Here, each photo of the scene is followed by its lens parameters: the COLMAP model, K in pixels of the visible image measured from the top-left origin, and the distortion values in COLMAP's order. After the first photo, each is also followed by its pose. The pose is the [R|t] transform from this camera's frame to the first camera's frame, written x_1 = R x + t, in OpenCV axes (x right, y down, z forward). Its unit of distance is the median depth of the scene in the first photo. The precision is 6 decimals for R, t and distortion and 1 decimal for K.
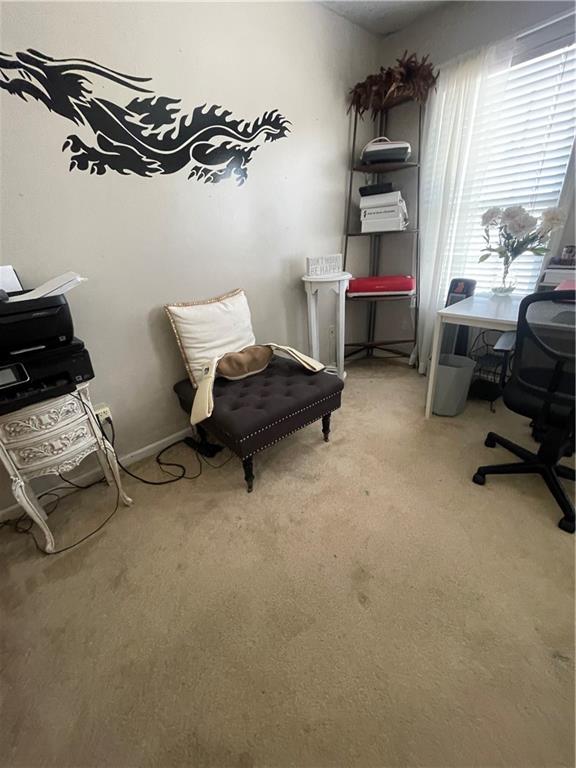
lens RADIAL K [[309.1, 0, 284.6], [0, 309.1, 381.0], [0, 0, 1]] dist [-0.006221, 0.000818]
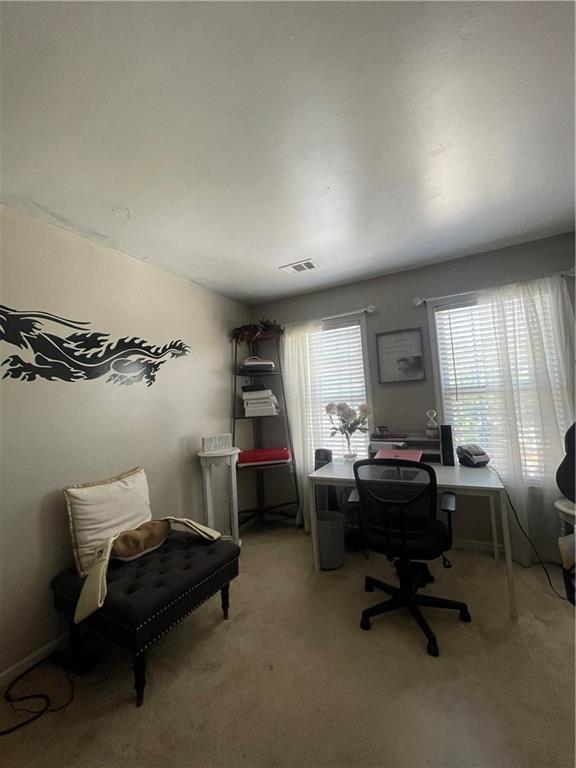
lens RADIAL K [[309.1, 0, 287.4], [0, 309.1, 381.4], [0, 0, 1]] dist [-0.006221, 0.000818]
pose [[0.937889, 0.037018, 0.344954, -0.047076], [0.141197, 0.867492, -0.476991, 0.037725], [-0.316902, 0.496072, 0.808385, -0.219853]]
